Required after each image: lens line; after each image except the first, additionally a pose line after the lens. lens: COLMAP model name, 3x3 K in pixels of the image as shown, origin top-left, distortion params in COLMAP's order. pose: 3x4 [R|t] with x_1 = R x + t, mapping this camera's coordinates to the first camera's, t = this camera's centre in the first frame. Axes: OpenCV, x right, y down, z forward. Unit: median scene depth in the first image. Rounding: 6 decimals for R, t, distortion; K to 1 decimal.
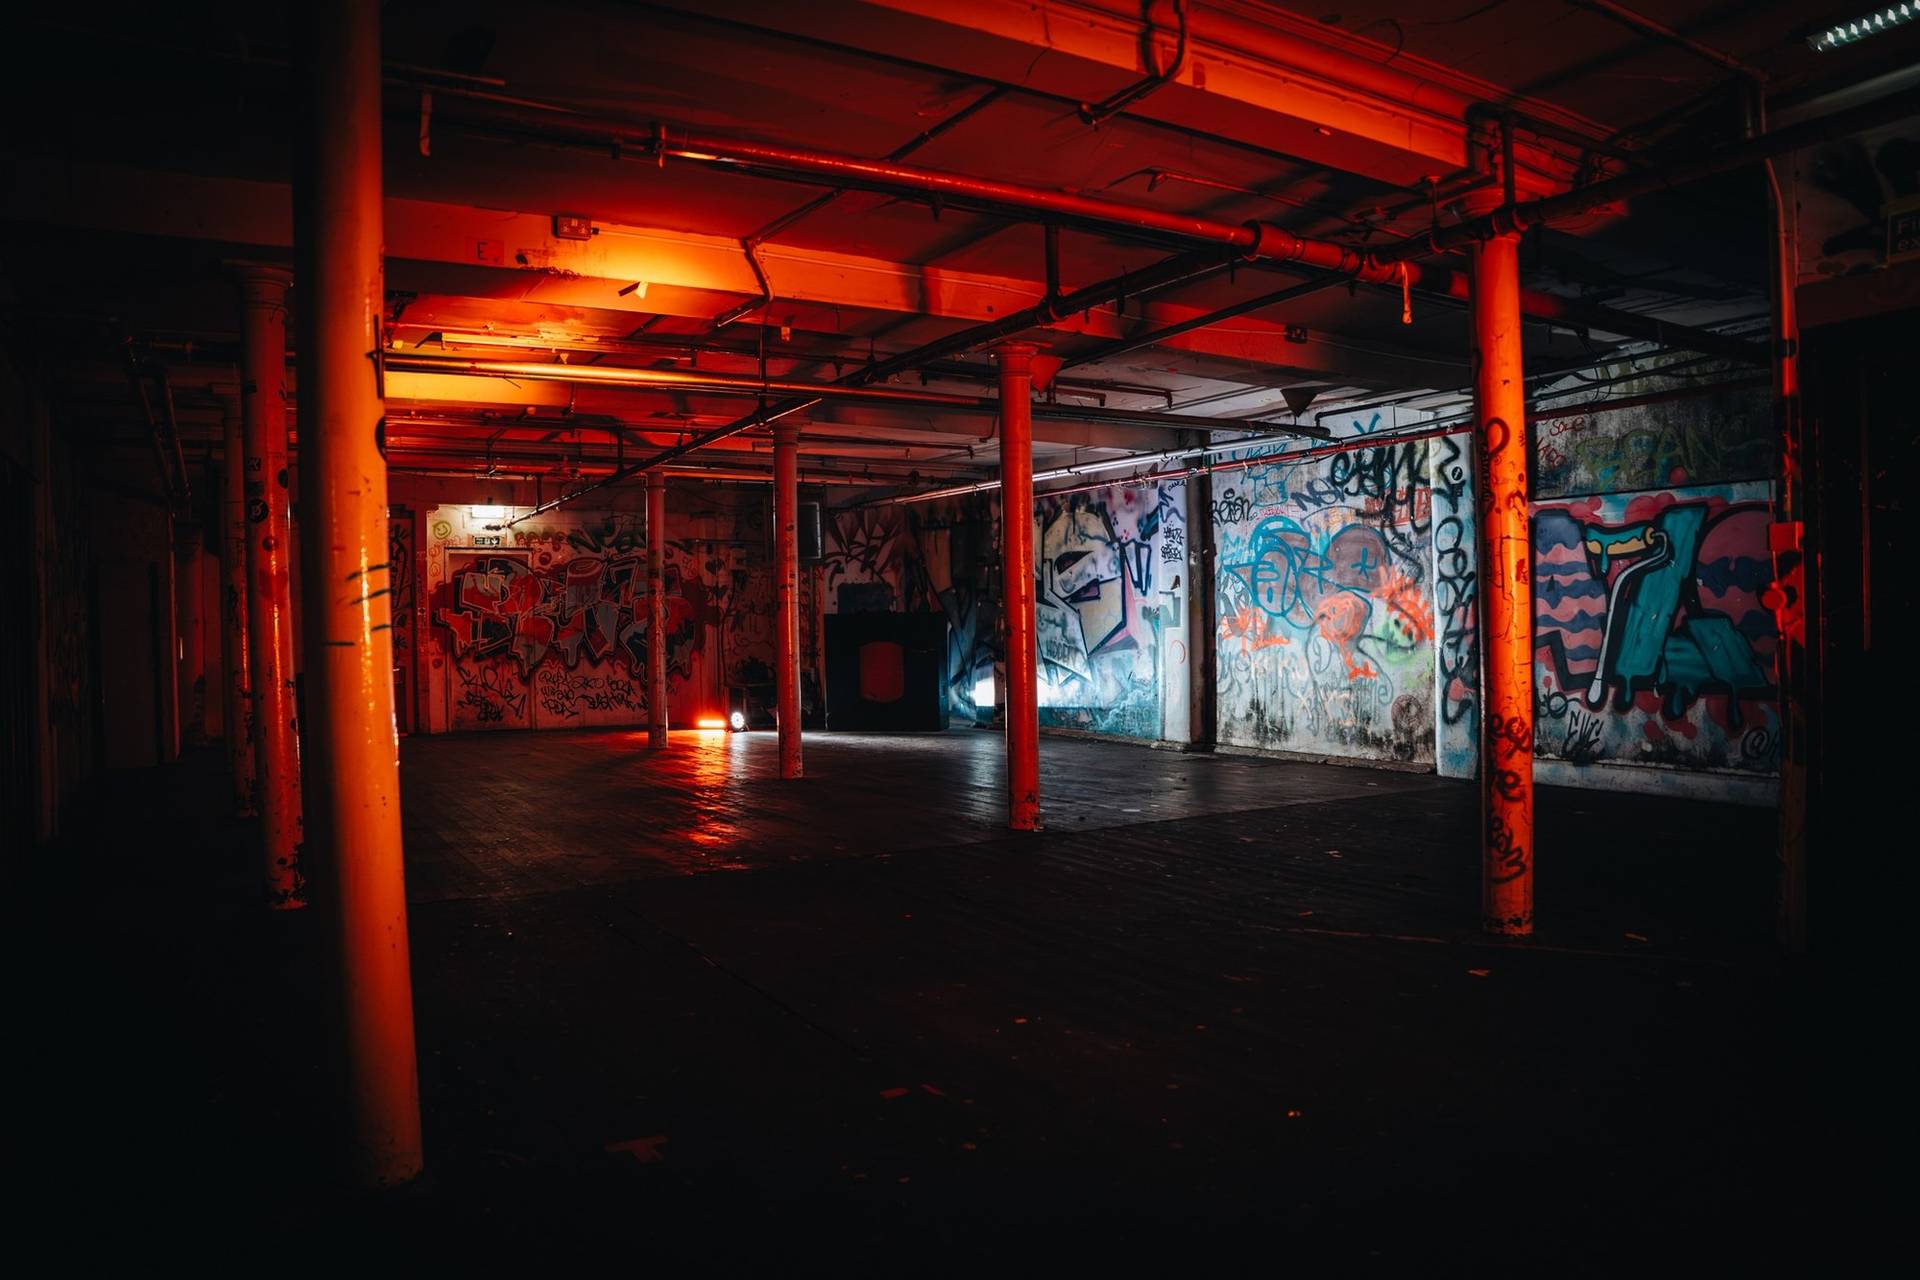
lens RADIAL K [[1324.4, 0, 970.0], [0, 1324.4, 644.7], [0, 0, 1]] dist [-0.183400, 0.133804]
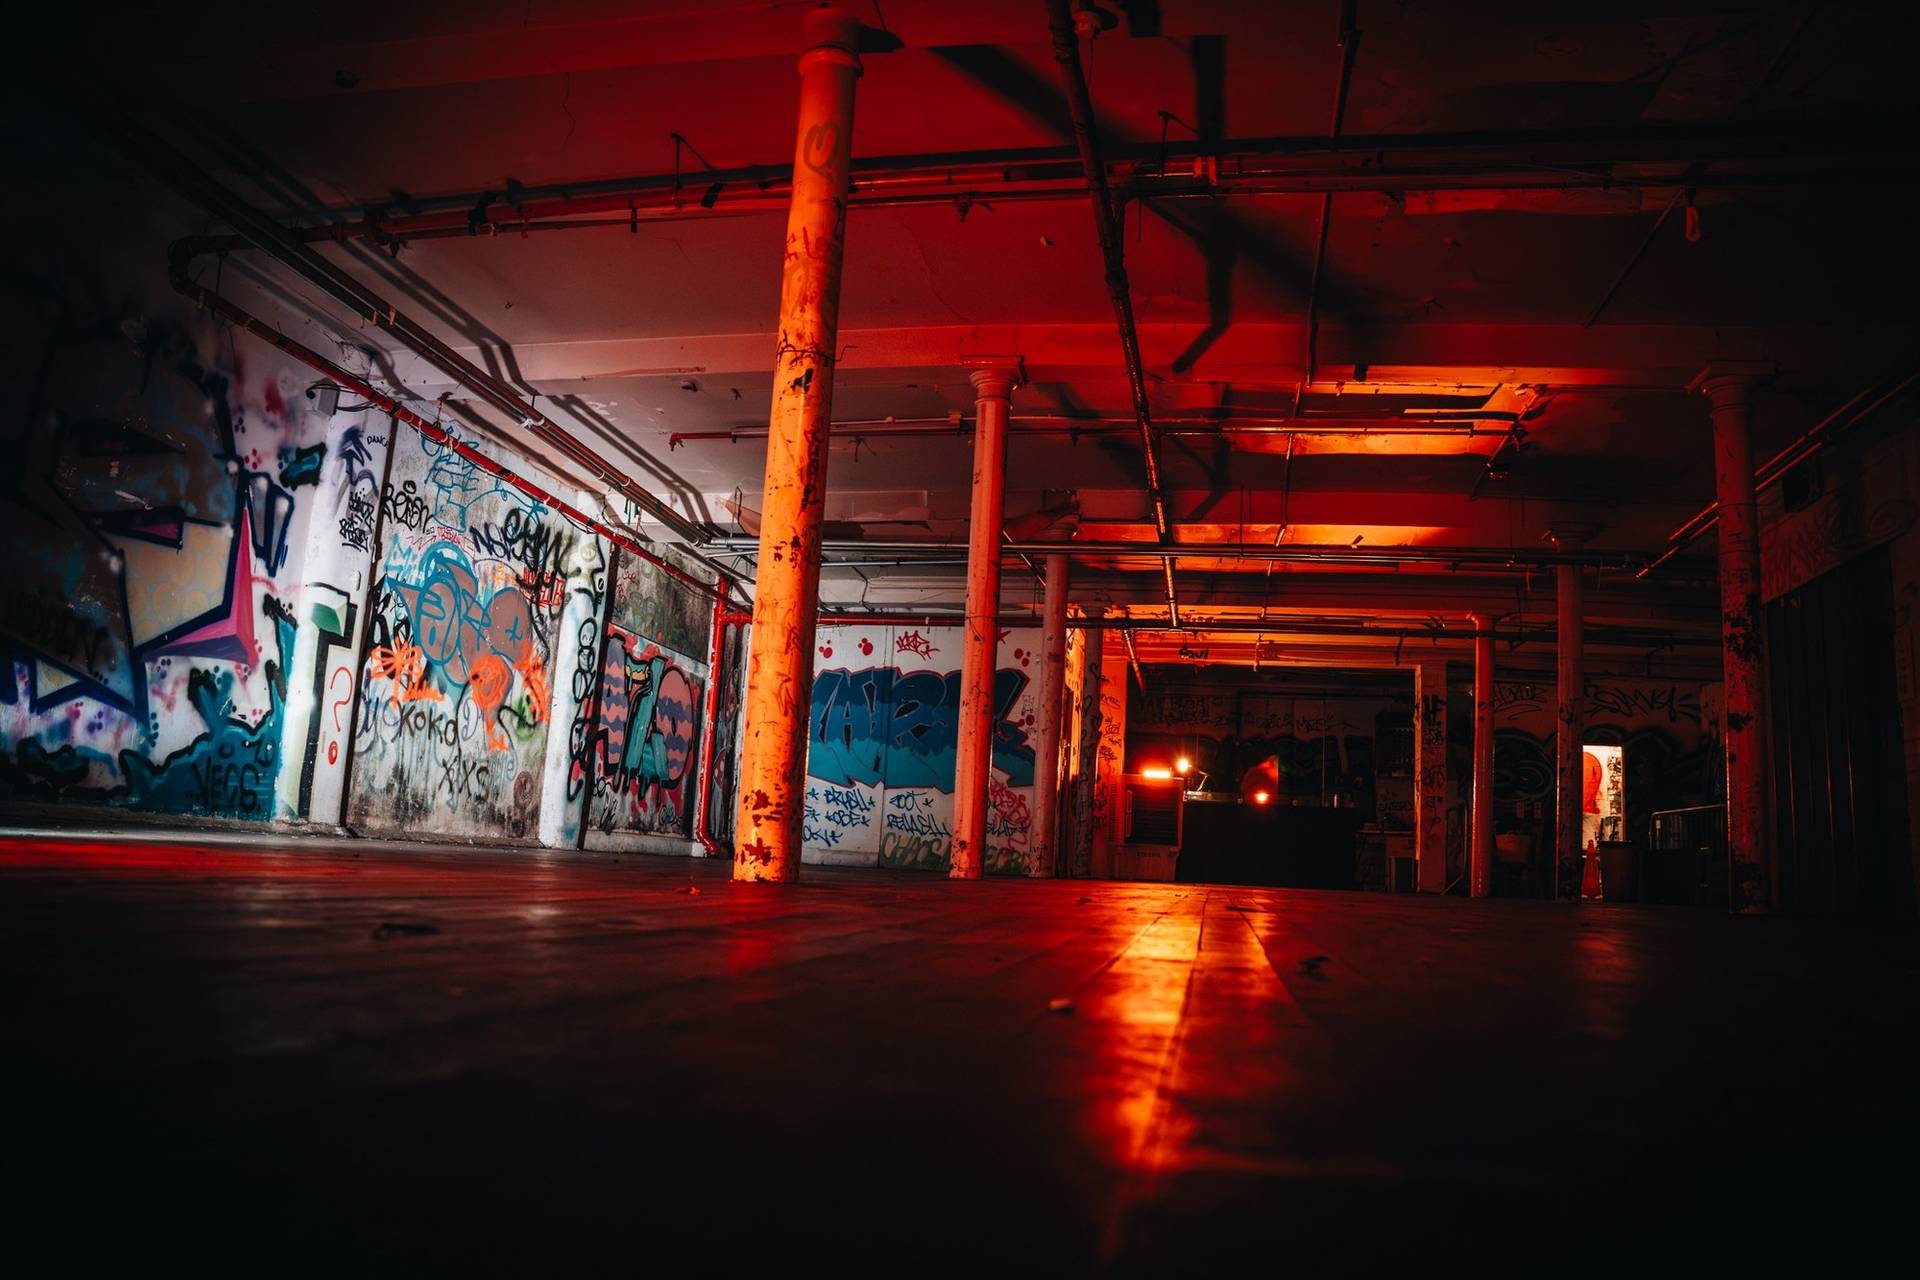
lens RADIAL K [[1323.4, 0, 955.3], [0, 1323.4, 638.4], [0, 0, 1]] dist [-0.179110, 0.127738]
pose [[-0.737748, 0.090715, 0.668954, -0.554345], [-0.032051, 0.985106, -0.168935, 0.089923], [-0.674315, -0.146072, -0.723852, 1.420488]]
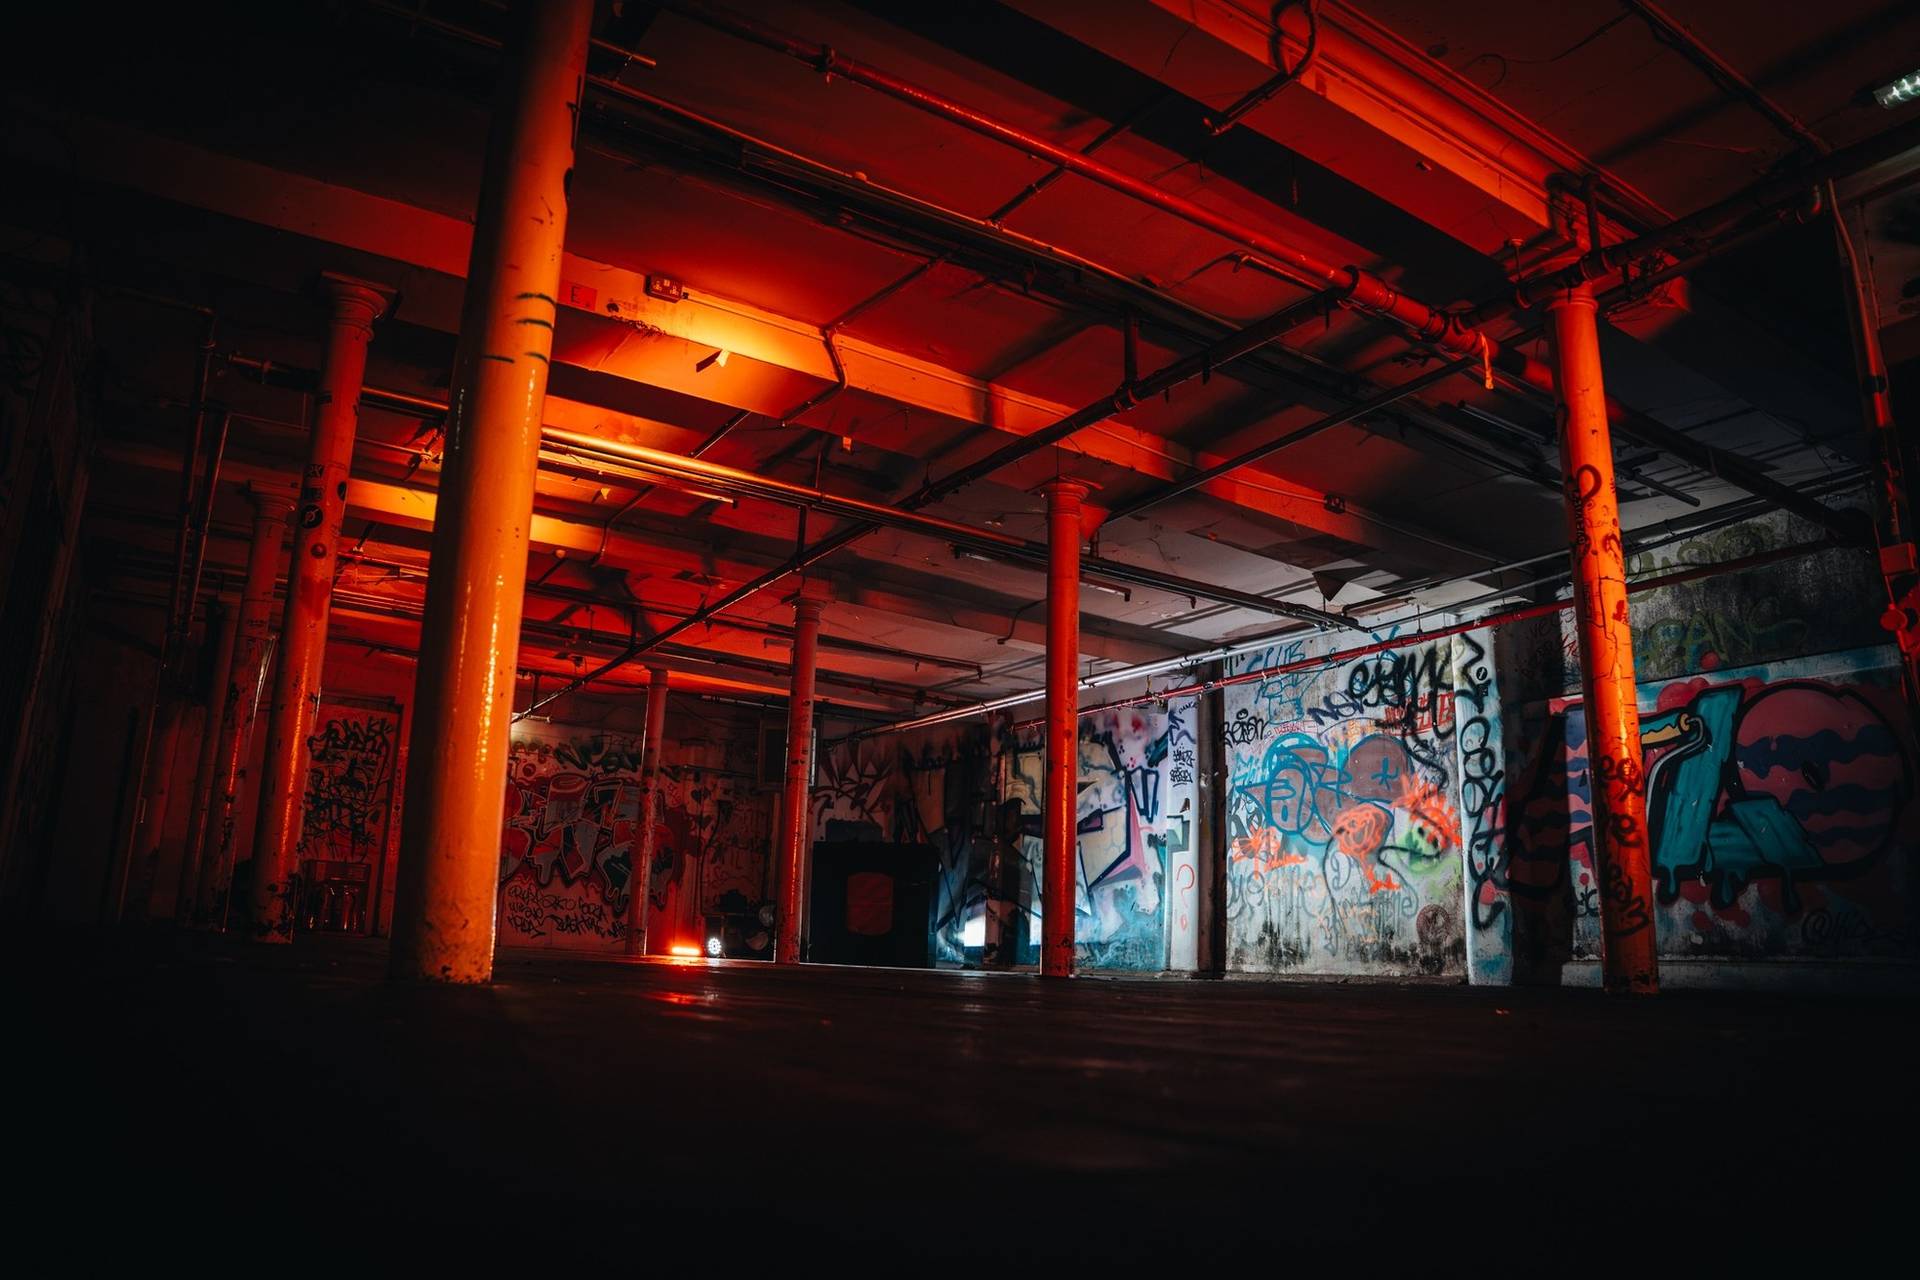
lens RADIAL K [[1325.2, 0, 960.0], [0, 1325.2, 640.0], [0, 0, 1]] dist [-0.180119, 0.130382]
pose [[0.998190, 0.057368, 0.018059, -0.040290], [-0.050952, 0.966163, -0.252851, 0.101328], [-0.031953, 0.251474, 0.967337, 0.033111]]
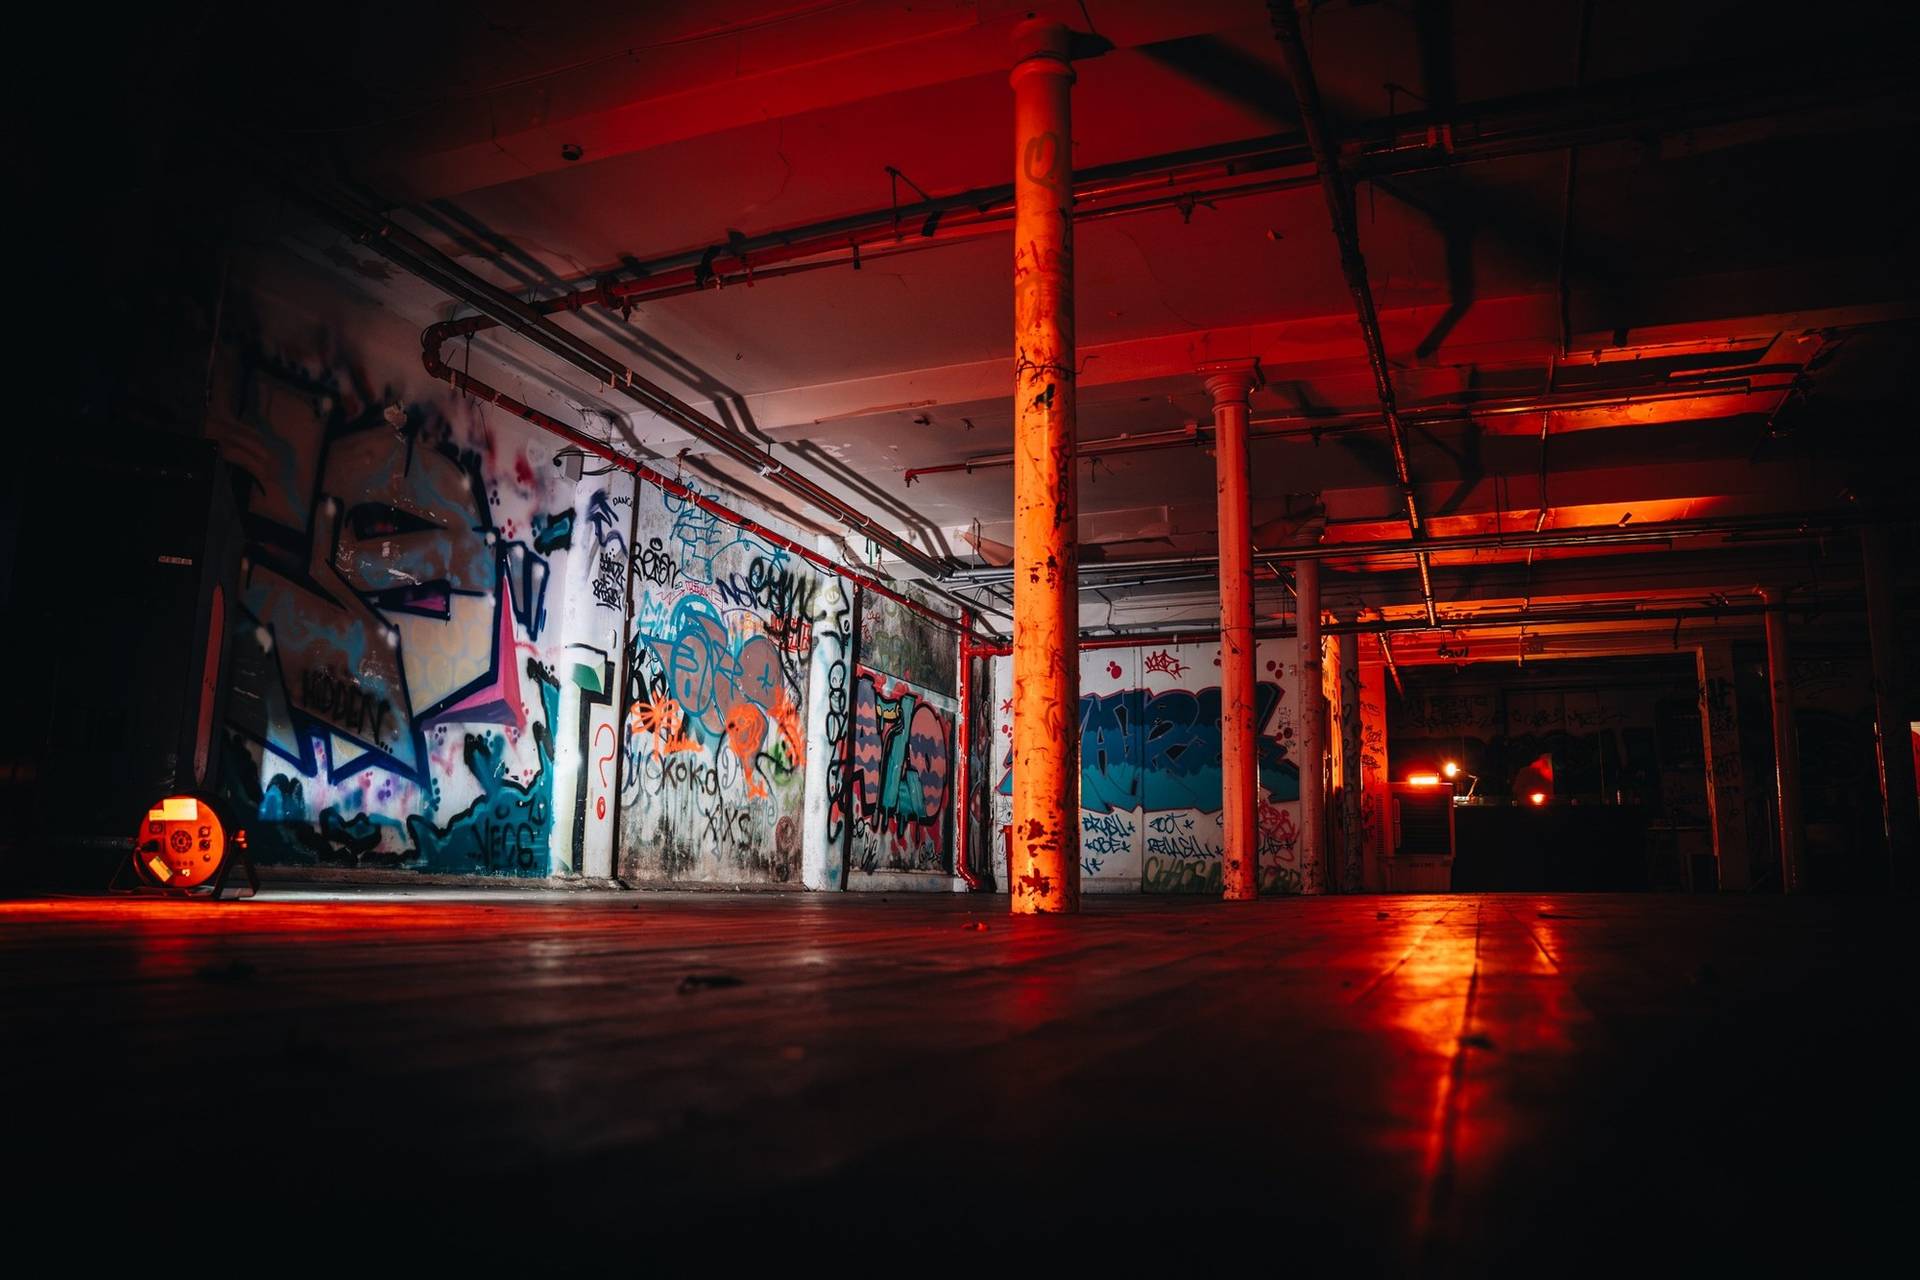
lens RADIAL K [[1325.2, 0, 960.0], [0, 1325.2, 640.0], [0, 0, 1]] dist [-0.180119, 0.130382]
pose [[-0.600439, 0.153845, 0.784732, -0.539603], [0.008385, 0.982477, -0.186197, 0.089887], [-0.799626, -0.105220, -0.591207, 1.417311]]
